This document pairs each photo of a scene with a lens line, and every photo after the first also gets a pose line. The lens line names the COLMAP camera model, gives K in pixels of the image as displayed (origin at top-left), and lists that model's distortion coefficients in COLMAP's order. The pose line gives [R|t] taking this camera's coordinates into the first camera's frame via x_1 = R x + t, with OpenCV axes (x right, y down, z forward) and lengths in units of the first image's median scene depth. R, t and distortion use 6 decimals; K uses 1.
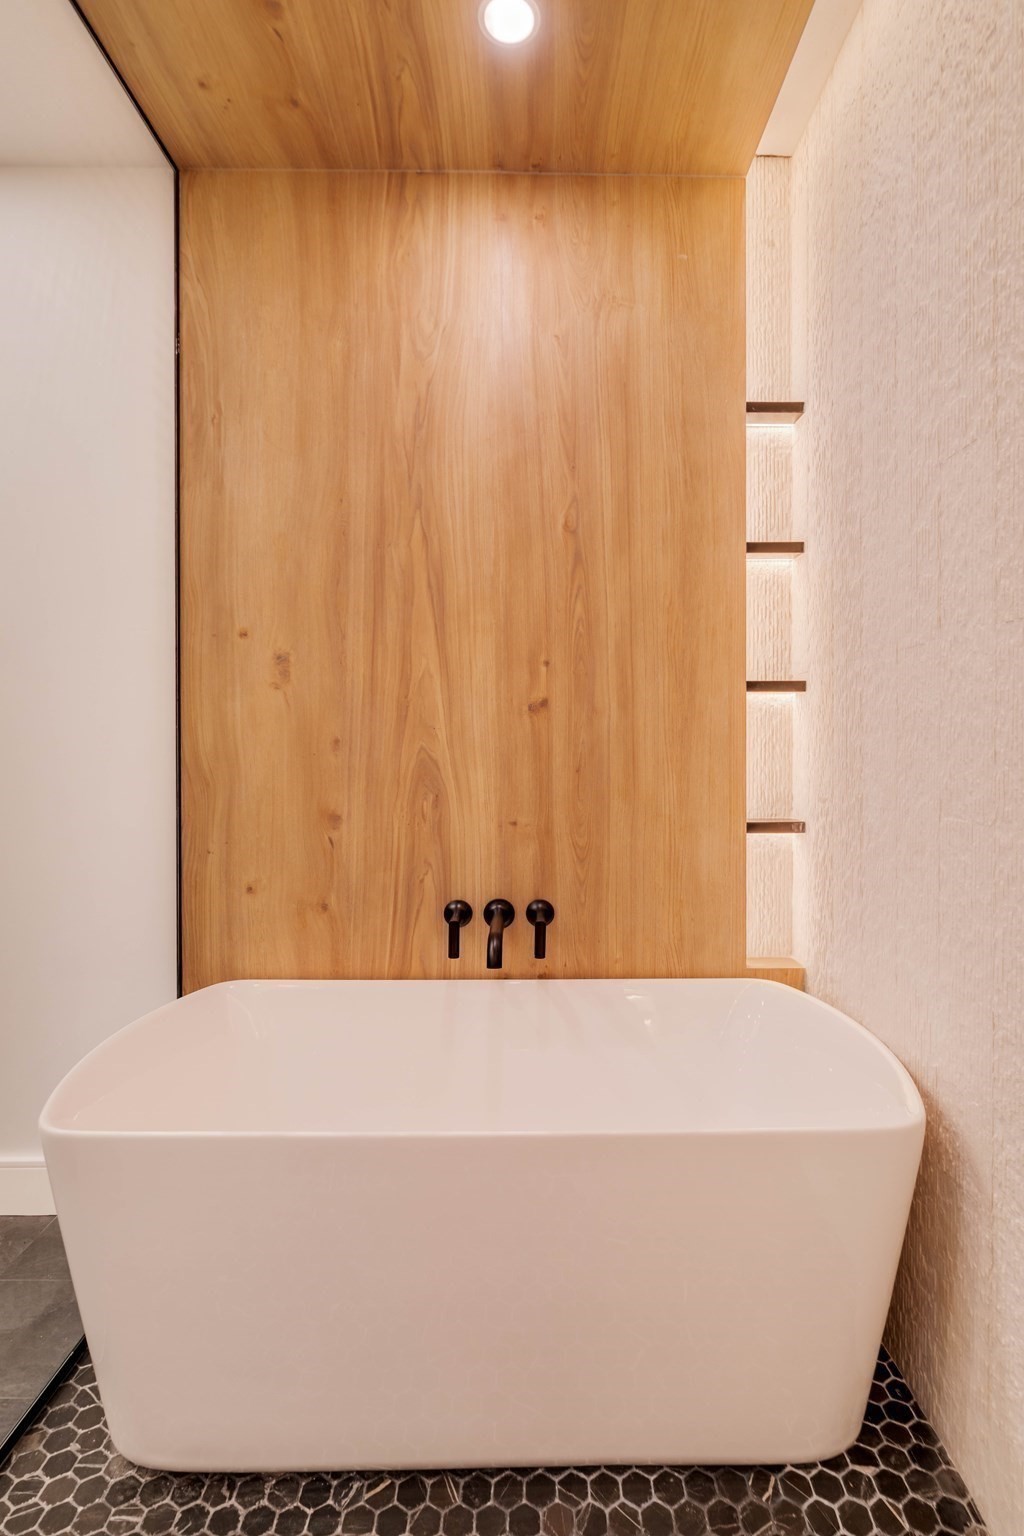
lens RADIAL K [[748.5, 0, 512.0], [0, 748.5, 768.0], [0, 0, 1]] dist [-0.004240, 0.001019]
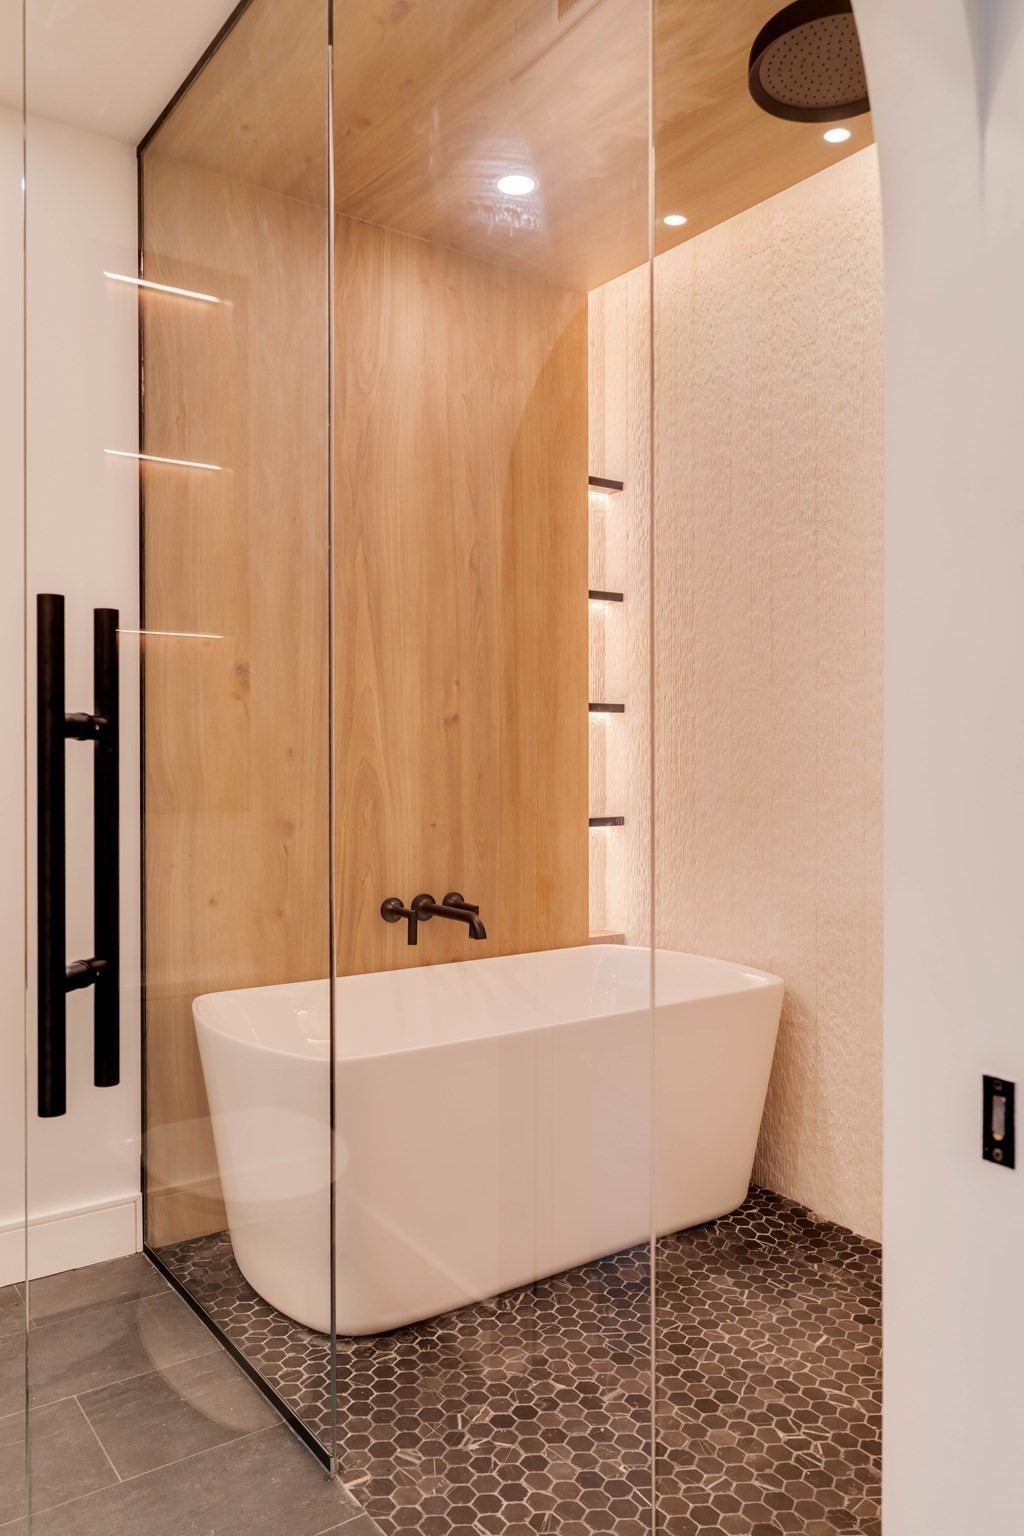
lens RADIAL K [[1106.9, 0, 513.1], [0, 1106.9, 802.9], [0, 0, 1]] dist [0.002620, -0.002556]
pose [[0.810785, -0.025762, 0.584777, -0.878385], [0.017850, 0.999655, 0.019290, 0.010850], [-0.585072, -0.005202, 0.810965, -0.412727]]
